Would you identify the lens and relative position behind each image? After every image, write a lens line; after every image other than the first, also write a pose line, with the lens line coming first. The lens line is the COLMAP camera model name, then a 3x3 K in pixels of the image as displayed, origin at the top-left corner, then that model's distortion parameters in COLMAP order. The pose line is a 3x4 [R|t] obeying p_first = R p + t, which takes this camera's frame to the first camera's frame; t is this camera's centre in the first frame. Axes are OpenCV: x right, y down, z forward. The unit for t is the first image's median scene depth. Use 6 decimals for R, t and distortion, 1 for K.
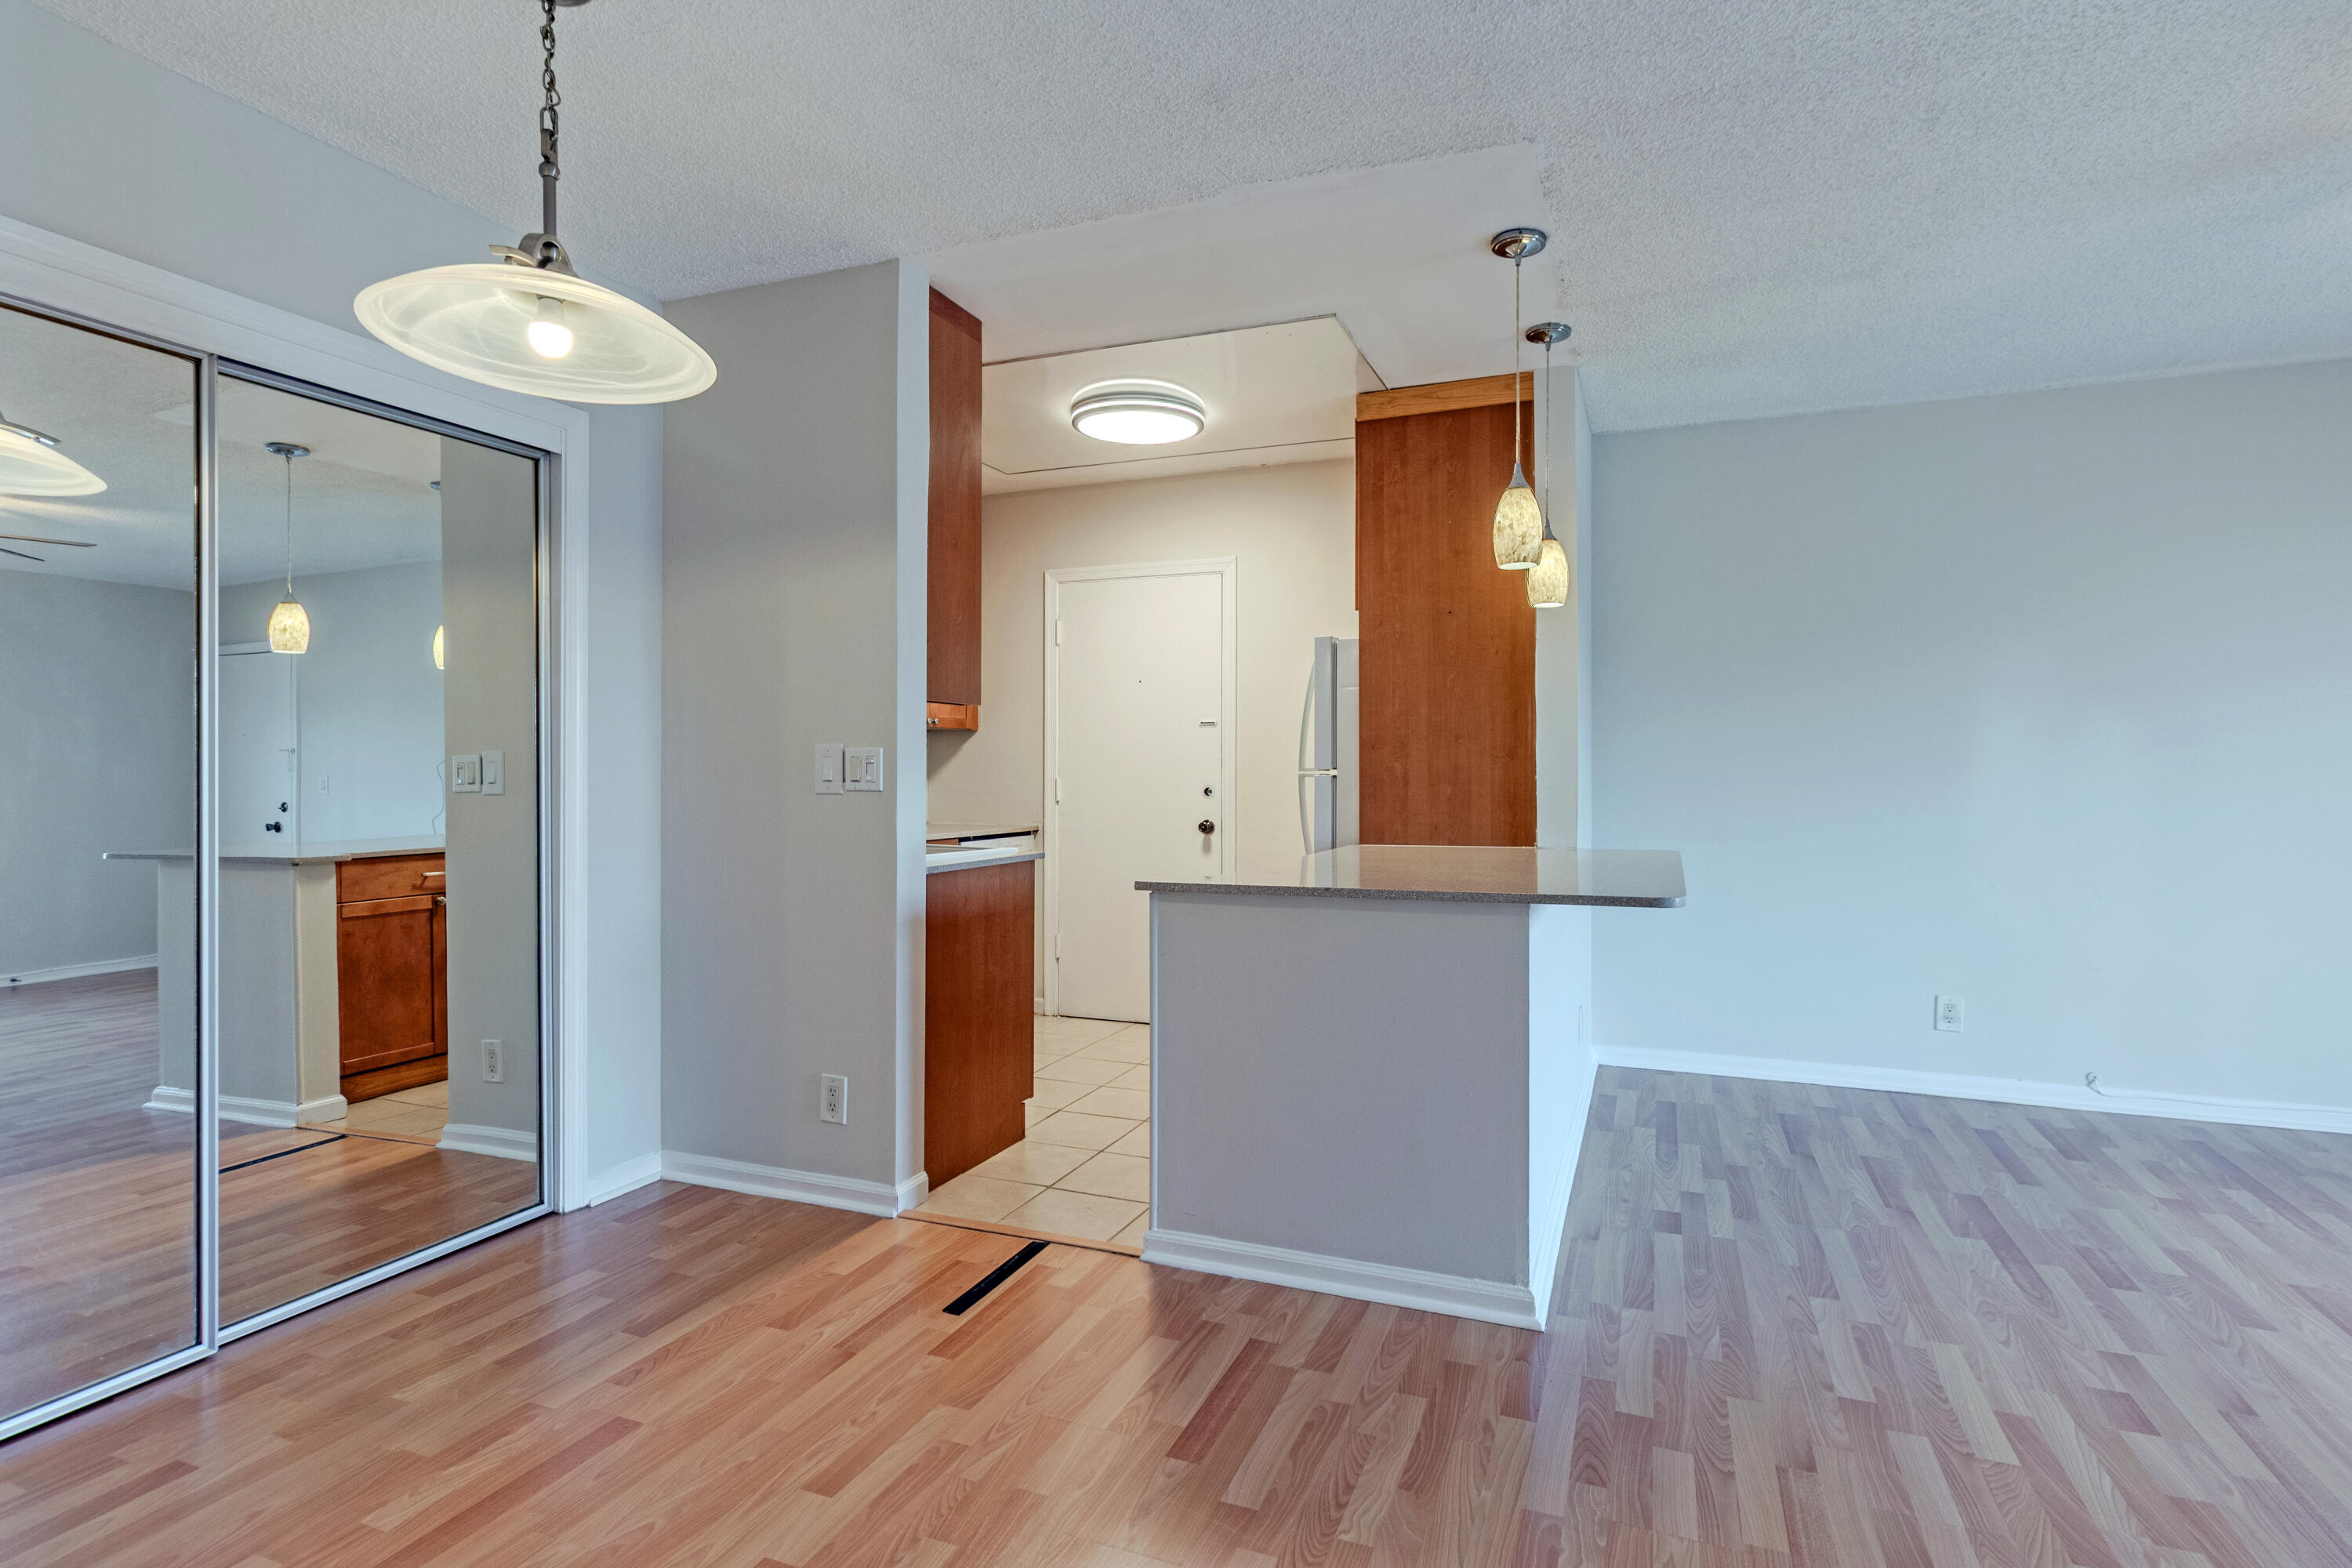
lens RADIAL K [[1156.8, 0, 1176.0], [0, 1156.8, 784.0], [0, 0, 1]] dist [-0.005718, -0.000447]
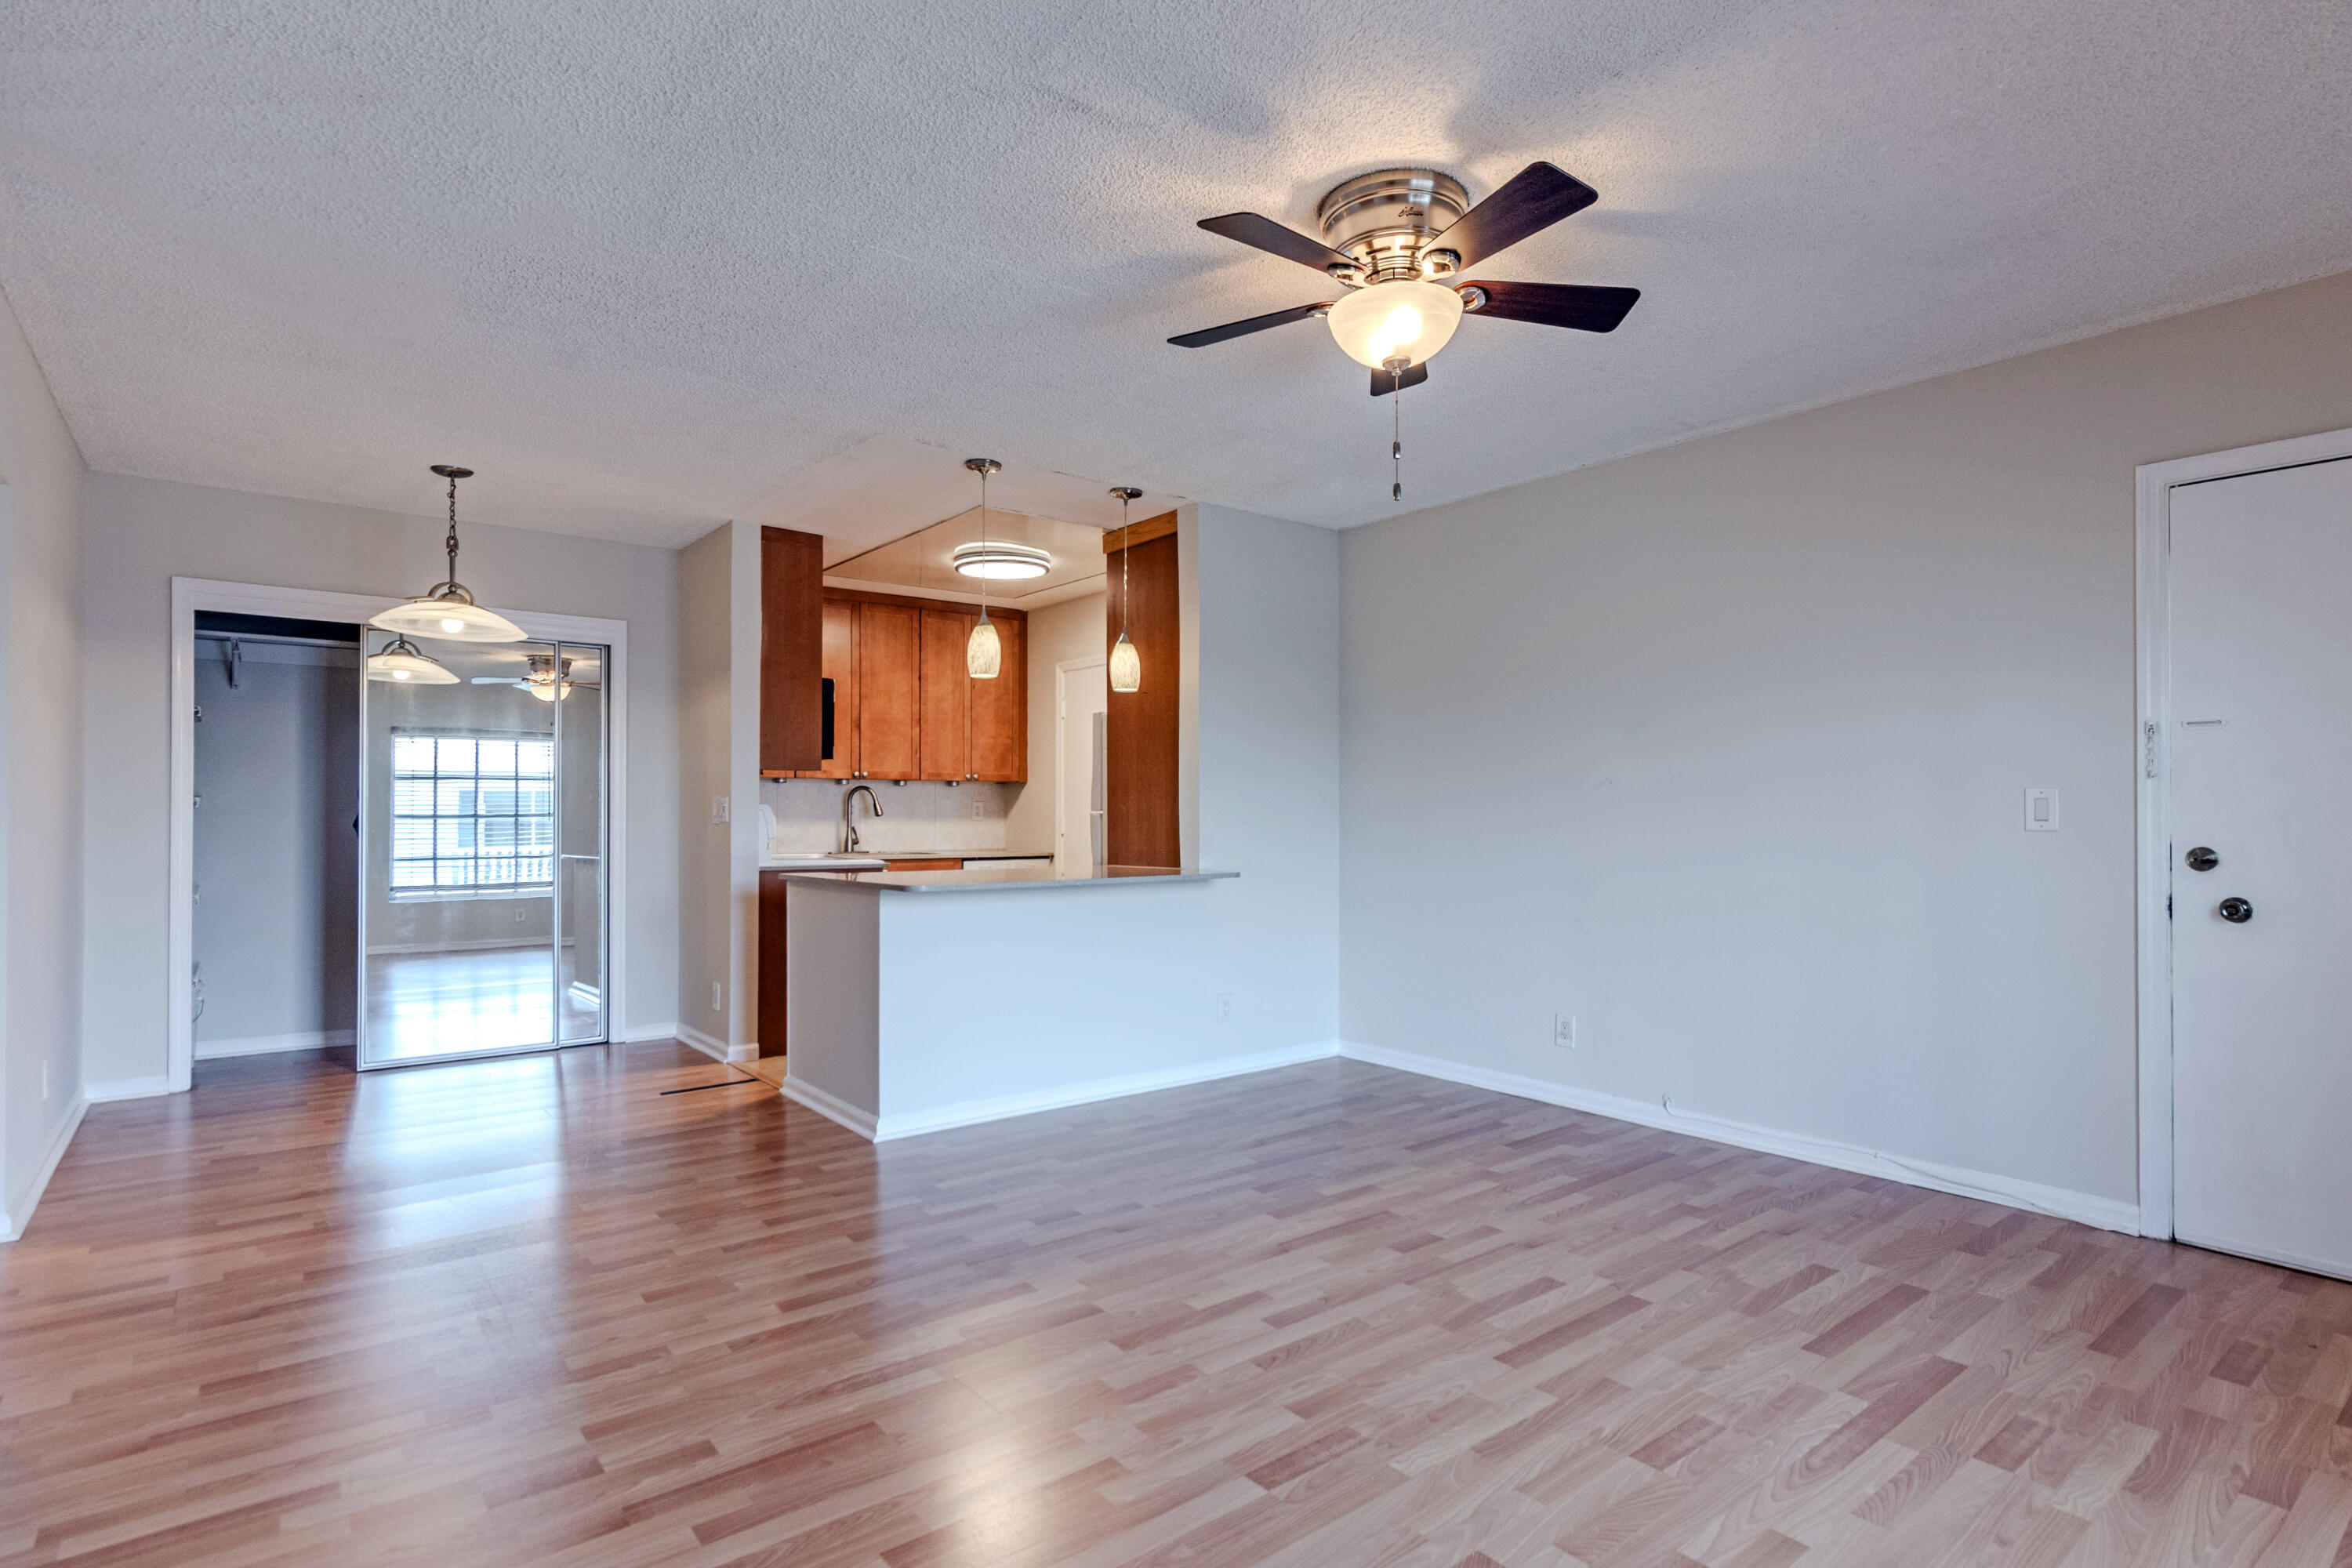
lens RADIAL K [[1156.2, 0, 1178.4], [0, 1156.2, 812.3], [0, 0, 1]] dist [-0.002478, 0.000584]
pose [[0.877792, 0.002405, -0.479035, 0.940927], [-0.008088, 0.999919, -0.009801, 0.002115], [0.478973, 0.012477, 0.877741, -0.173070]]
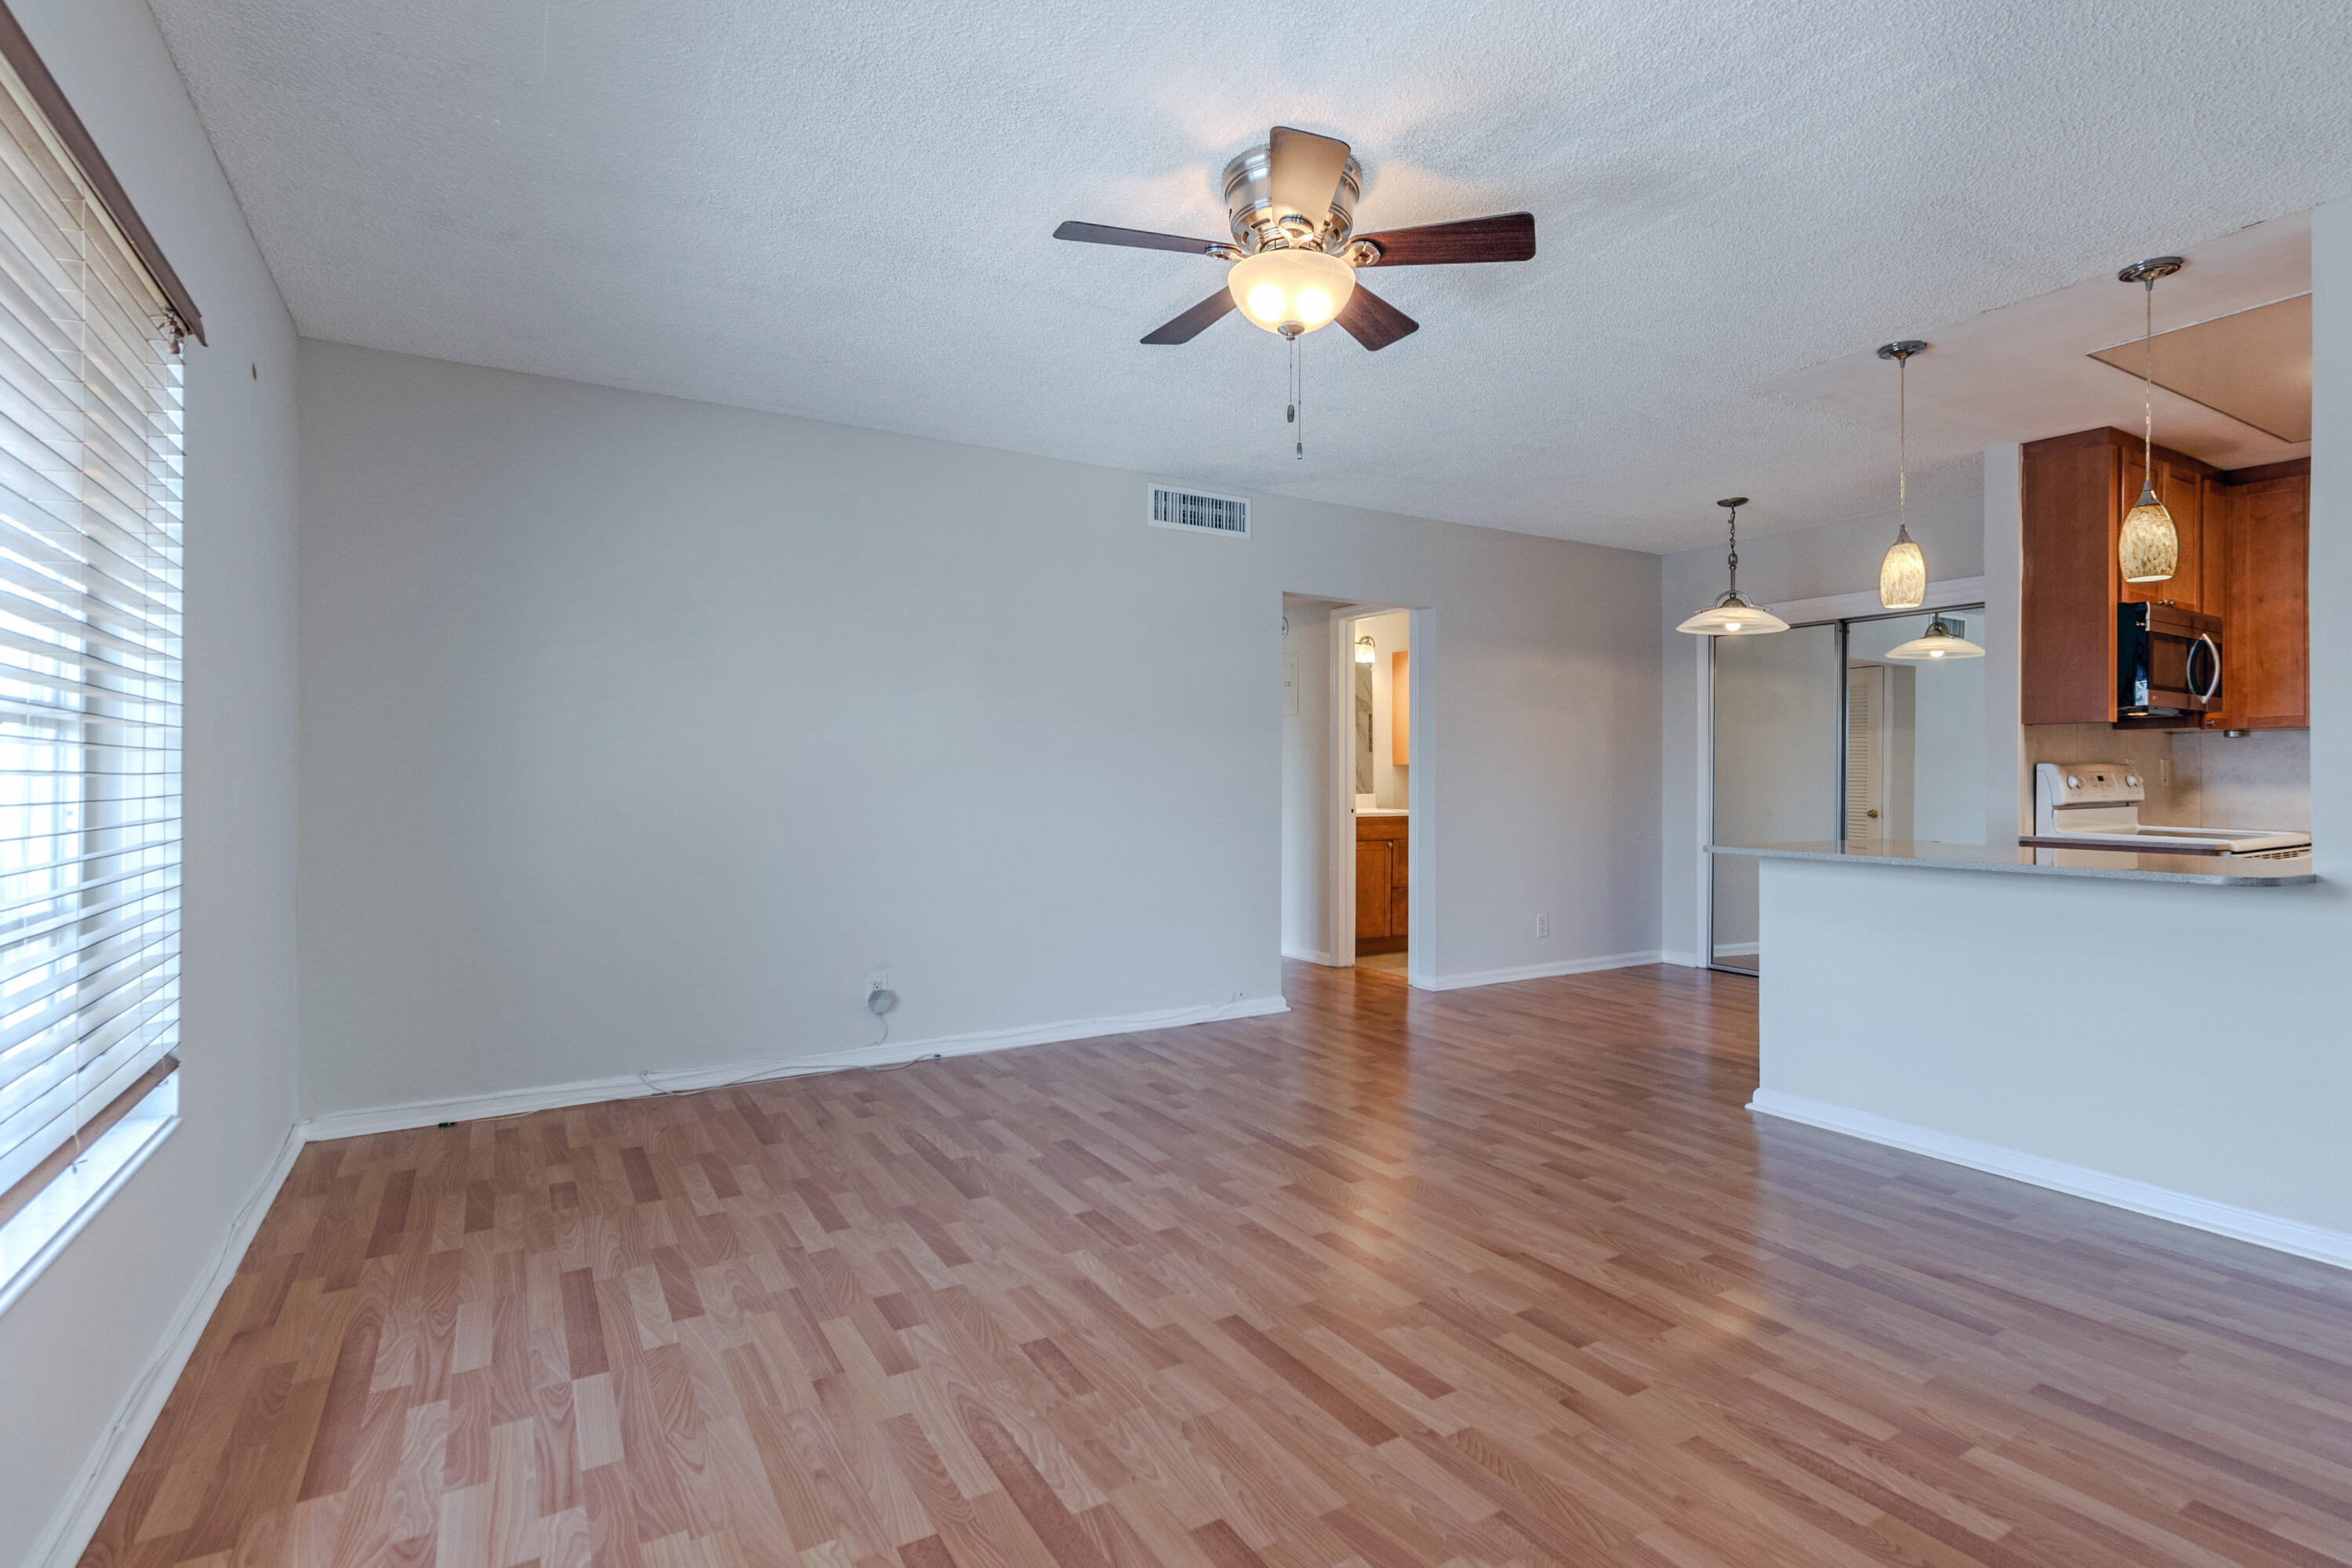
lens RADIAL K [[1176.4, 0, 1232.6], [0, 1176.4, 772.2], [0, 0, 1]] dist [-0.000069, 0.000010]
pose [[-0.575359, -0.001999, -0.817899, 1.323361], [-0.009696, 0.999943, 0.004377, -0.006569], [0.817844, 0.010449, -0.575346, 0.847458]]
